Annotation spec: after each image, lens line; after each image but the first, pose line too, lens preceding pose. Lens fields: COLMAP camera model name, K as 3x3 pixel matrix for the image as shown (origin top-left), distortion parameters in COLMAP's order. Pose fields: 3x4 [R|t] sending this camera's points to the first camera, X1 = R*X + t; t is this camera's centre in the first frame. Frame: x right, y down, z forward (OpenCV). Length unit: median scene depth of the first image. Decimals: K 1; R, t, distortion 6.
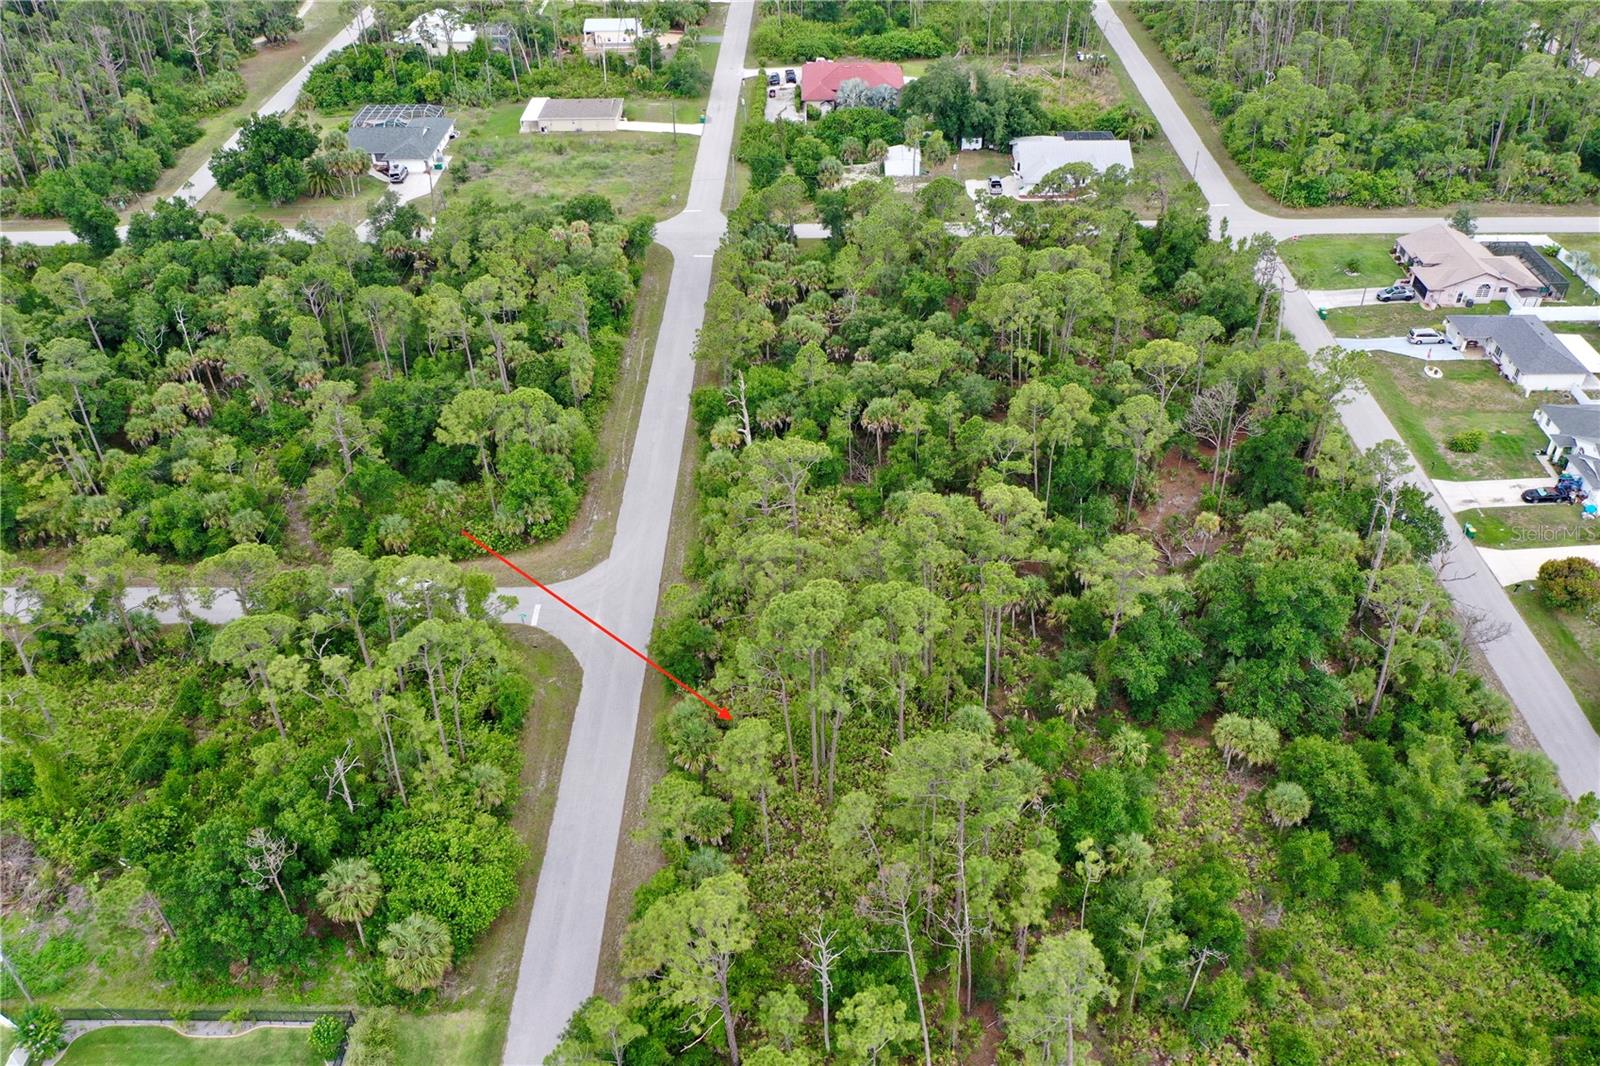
lens RADIAL K [[1259.4, 0, 800.0], [0, 1259.4, 533.0], [0, 0, 1]] dist [-0.001216, -0.008243]
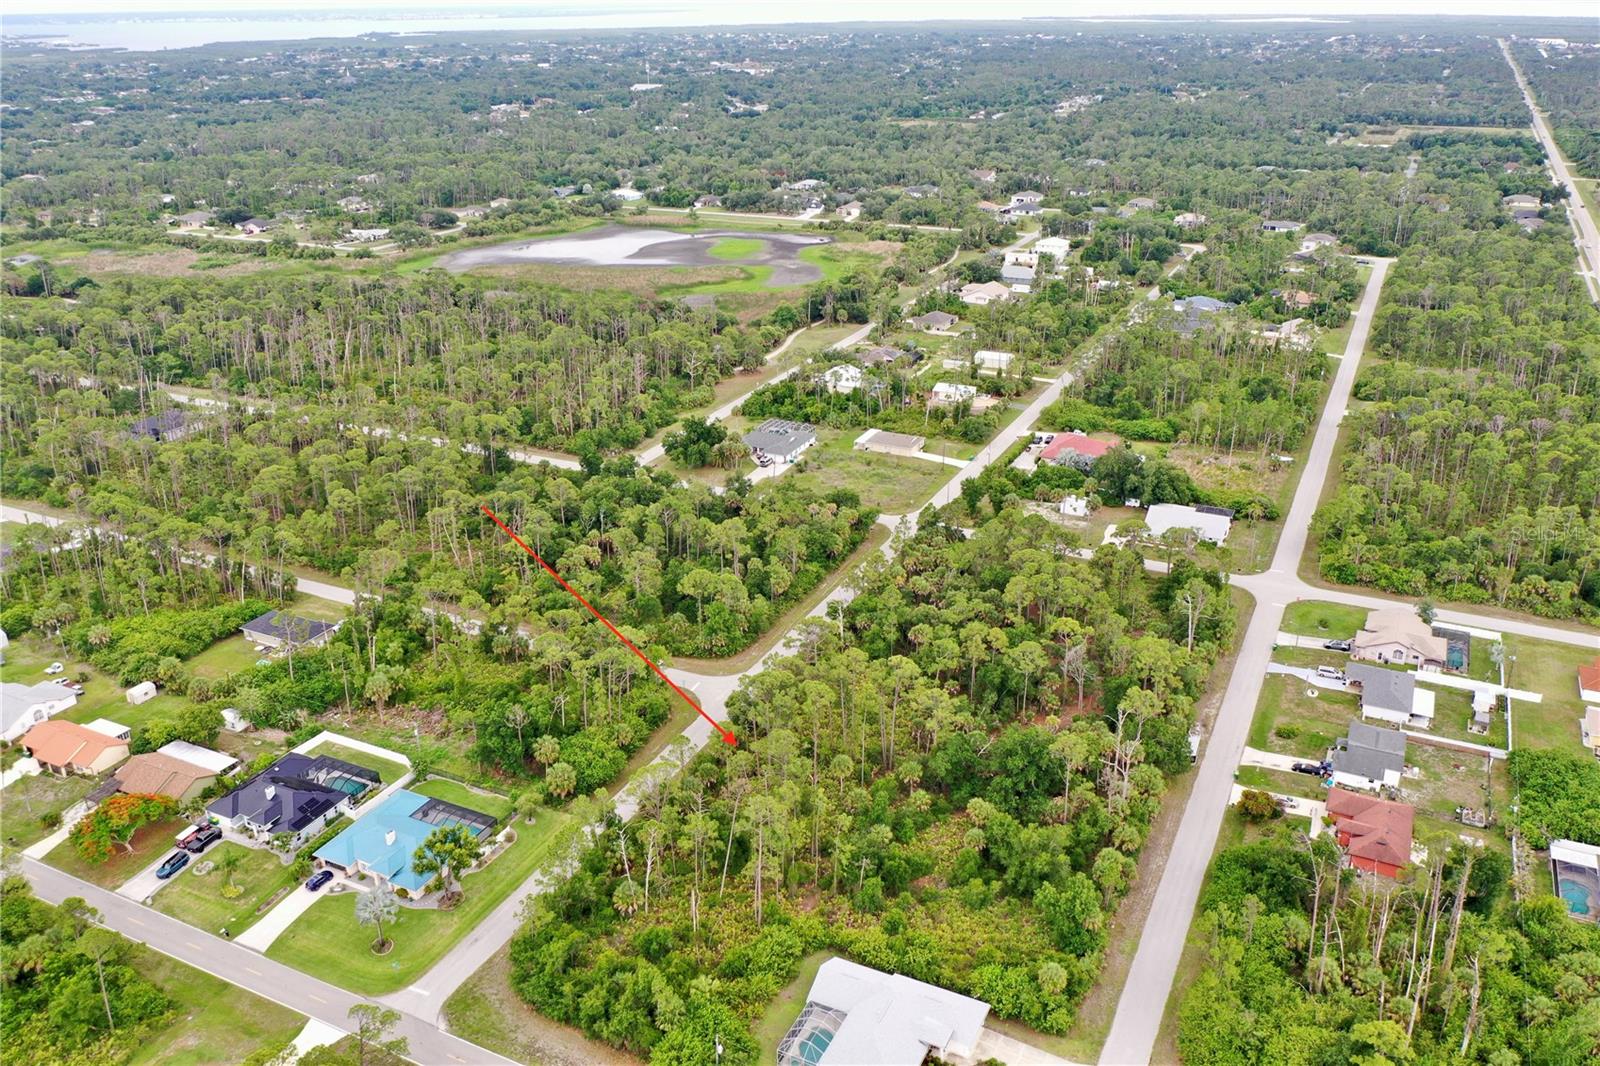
lens RADIAL K [[1259.4, 0, 800.0], [0, 1259.4, 533.0], [0, 0, 1]] dist [-0.001216, -0.008243]
pose [[0.903377, 0.172906, -0.392445, 0.404422], [-0.261204, 0.947632, -0.183757, 0.096691], [0.340121, 0.268510, 0.901232, -0.460304]]
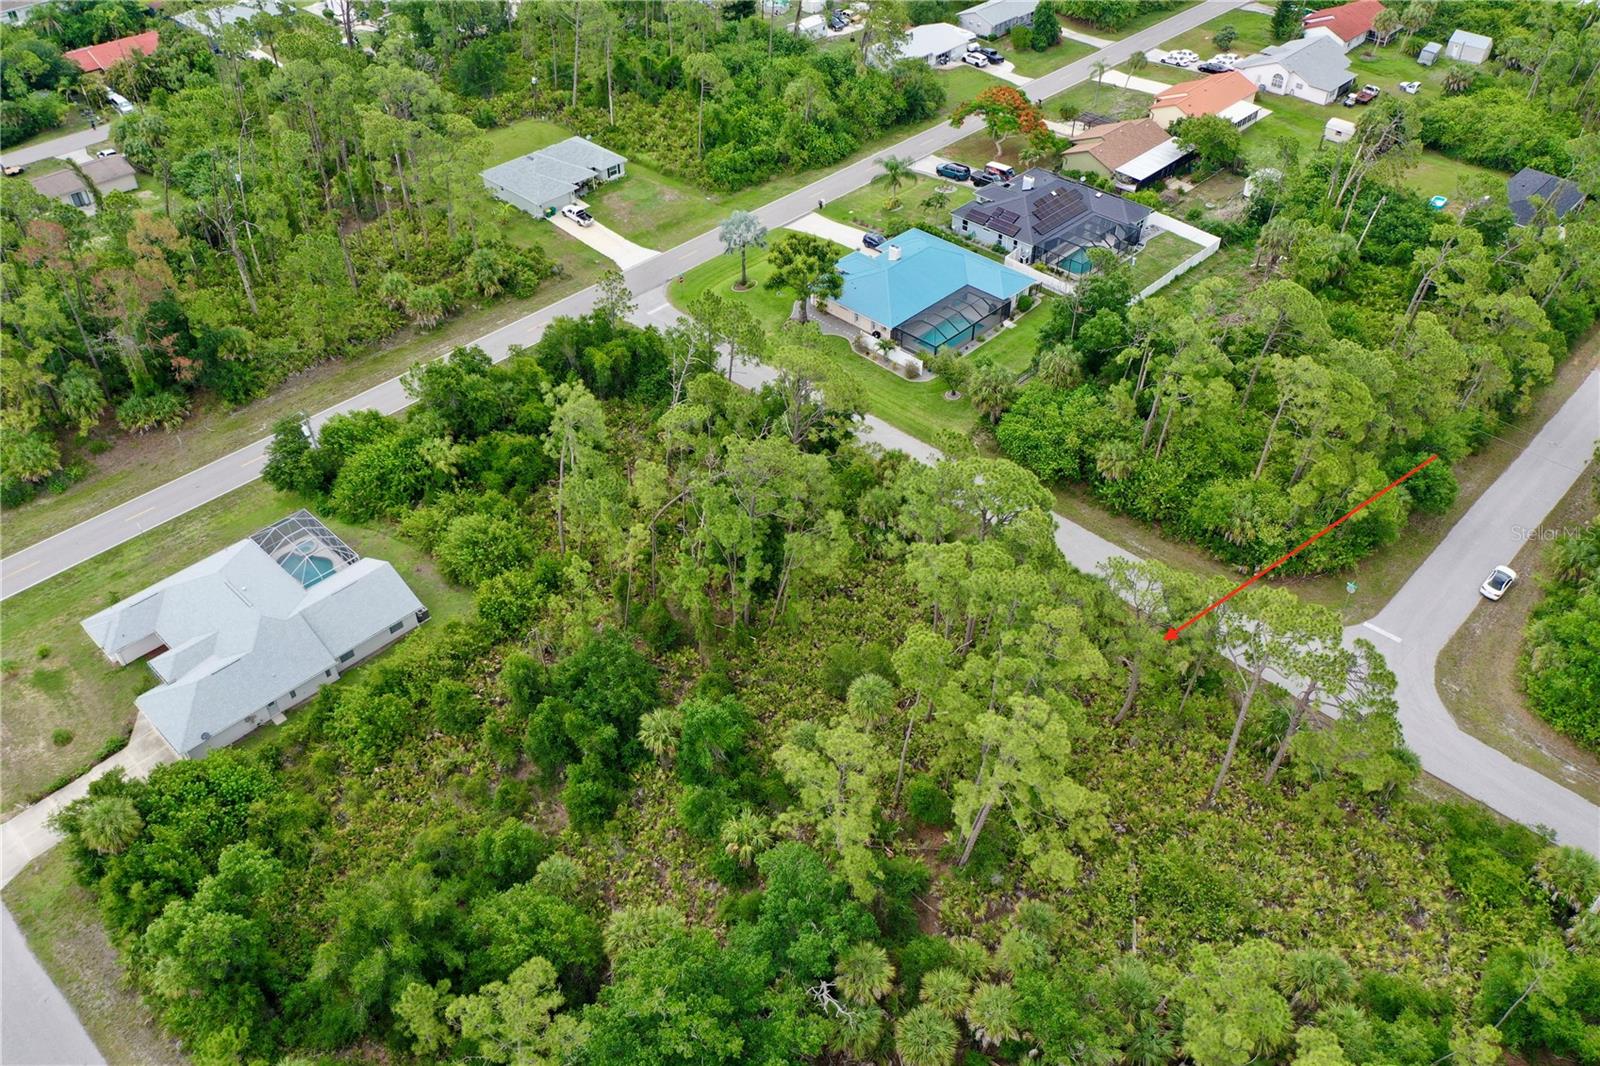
lens RADIAL K [[1259.4, 0, 800.0], [0, 1259.4, 533.0], [0, 0, 1]] dist [-0.001216, -0.008243]
pose [[-0.681746, 0.488169, -0.544898, 0.308573], [-0.435612, 0.327520, 0.838435, -0.313725], [0.587763, 0.808963, -0.010633, 0.453855]]
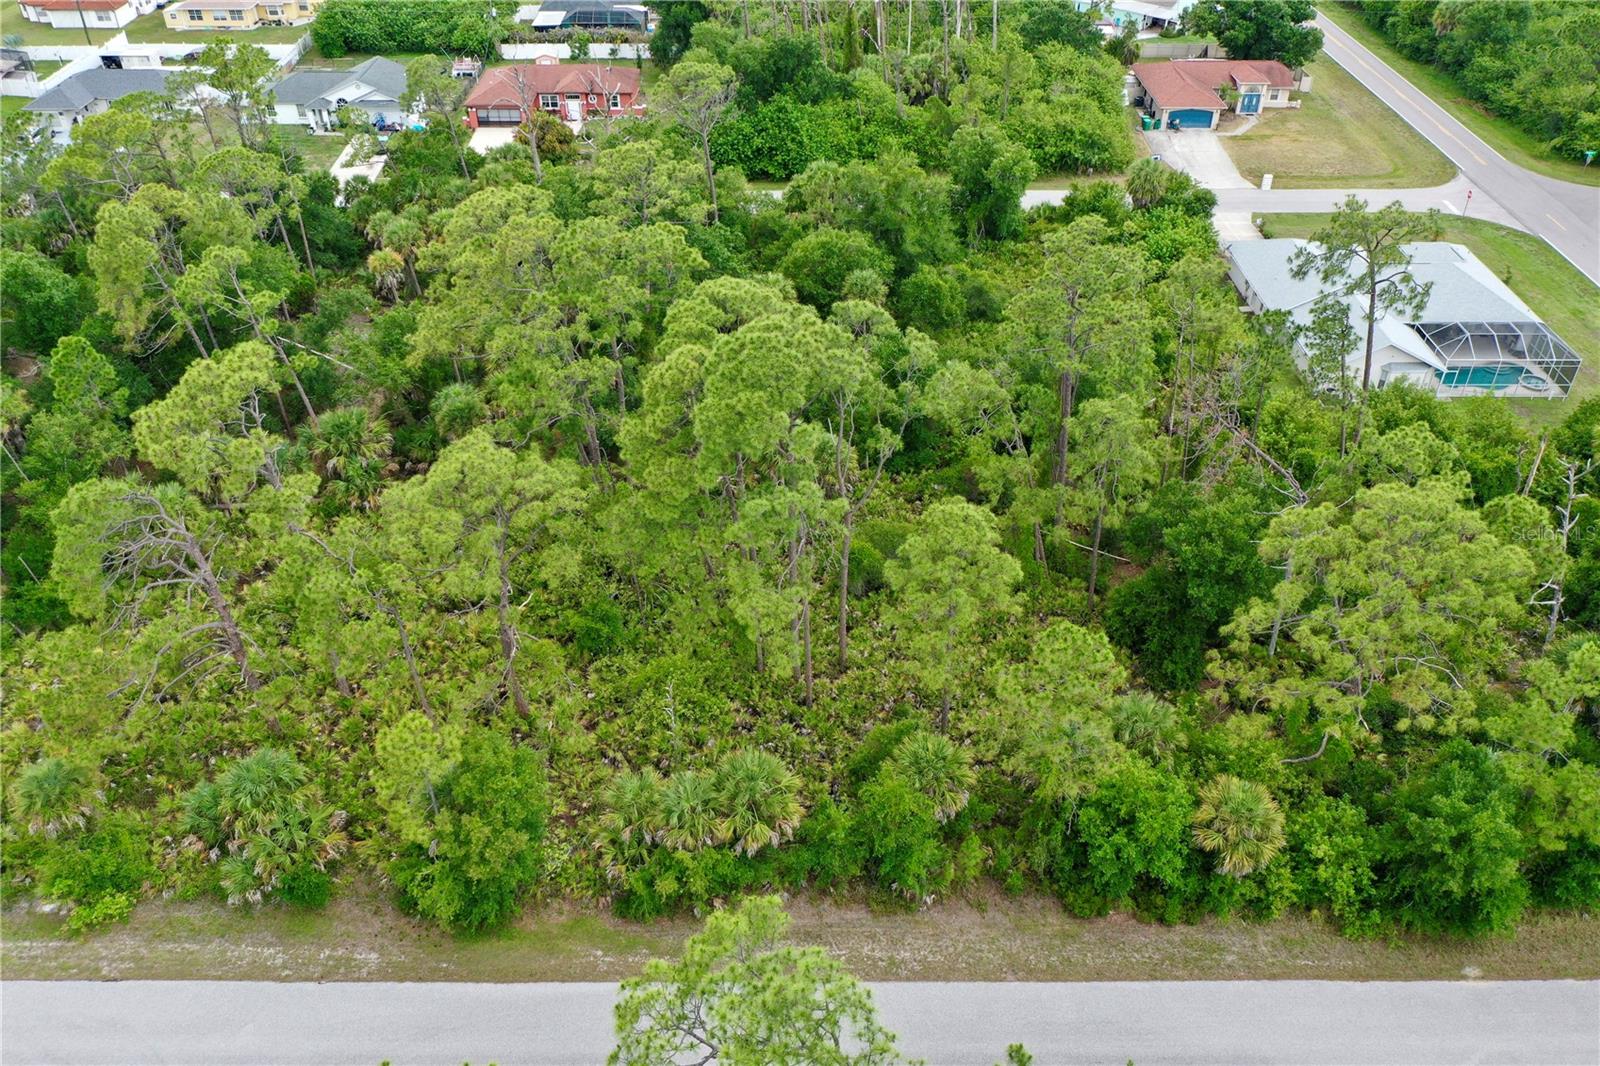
lens RADIAL K [[1259.4, 0, 800.0], [0, 1259.4, 533.0], [0, 0, 1]] dist [-0.001216, -0.008243]
pose [[-0.019624, -0.582800, 0.812378, -0.231315], [0.606146, 0.639245, 0.473236, -0.068001], [-0.795111, 0.501707, 0.340718, 0.402712]]
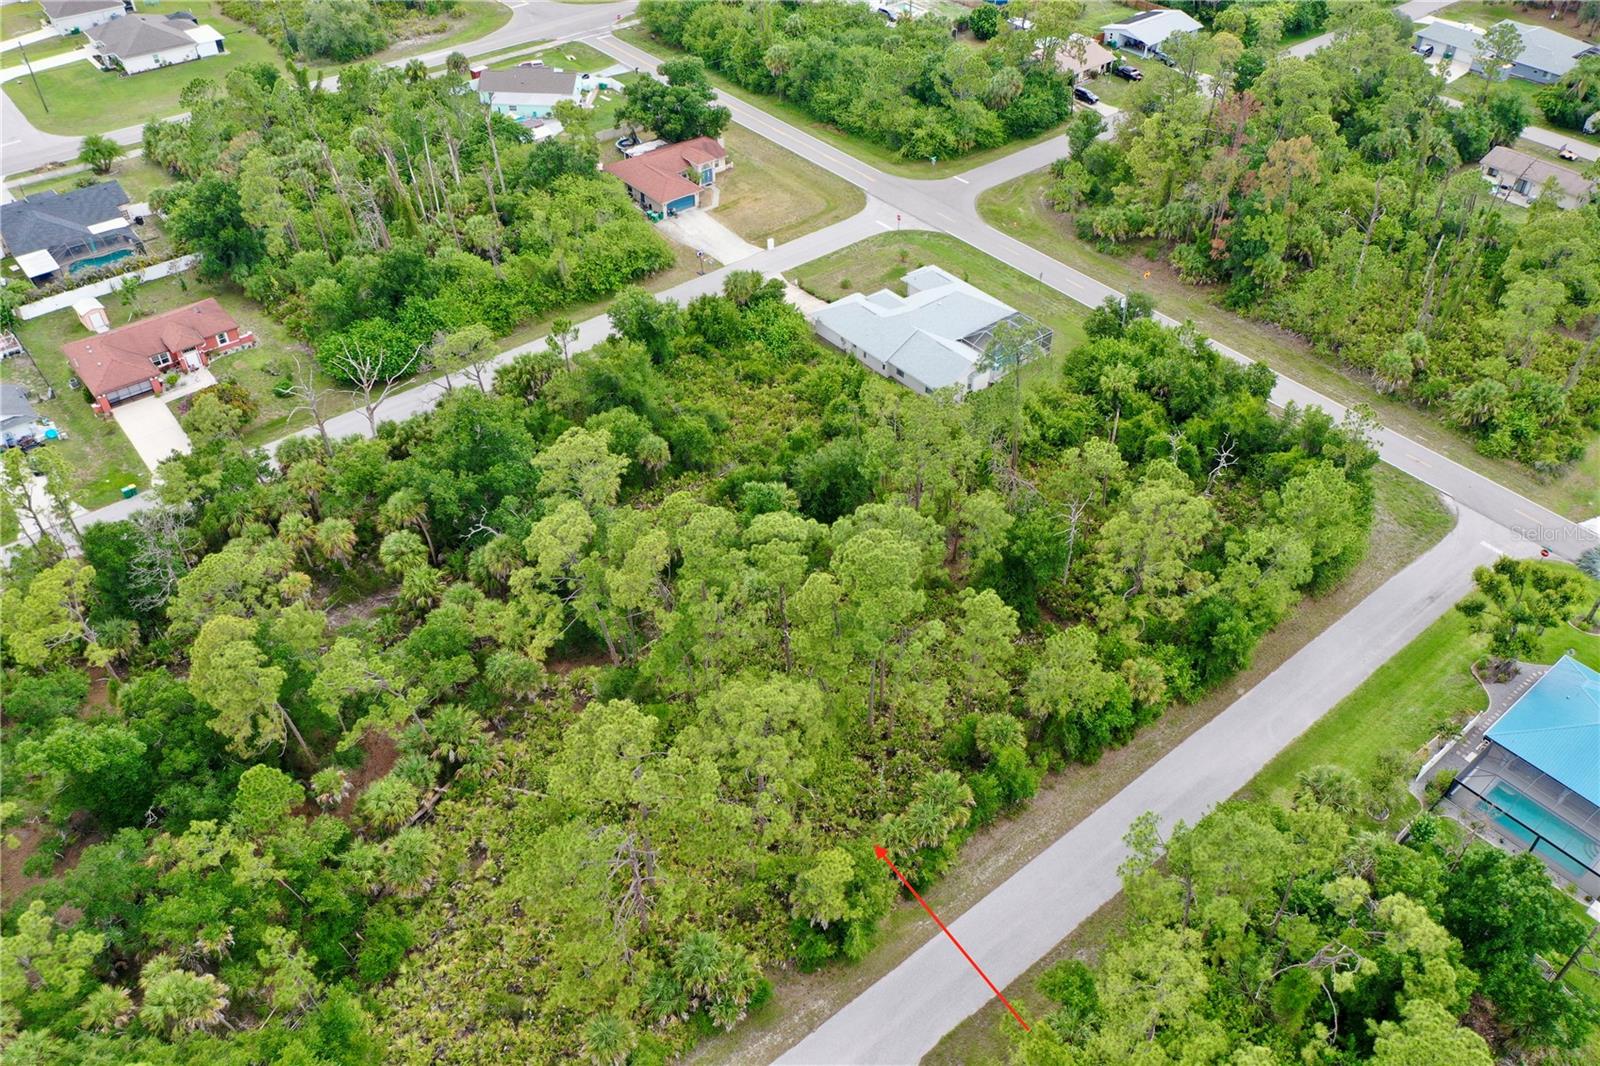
lens RADIAL K [[1259.4, 0, 800.0], [0, 1259.4, 533.0], [0, 0, 1]] dist [-0.001216, -0.008243]
pose [[-0.646442, -0.488694, 0.585910, -0.234995], [0.466731, 0.354194, 0.810376, -0.343954], [-0.603552, 0.797323, -0.000878, 0.485041]]
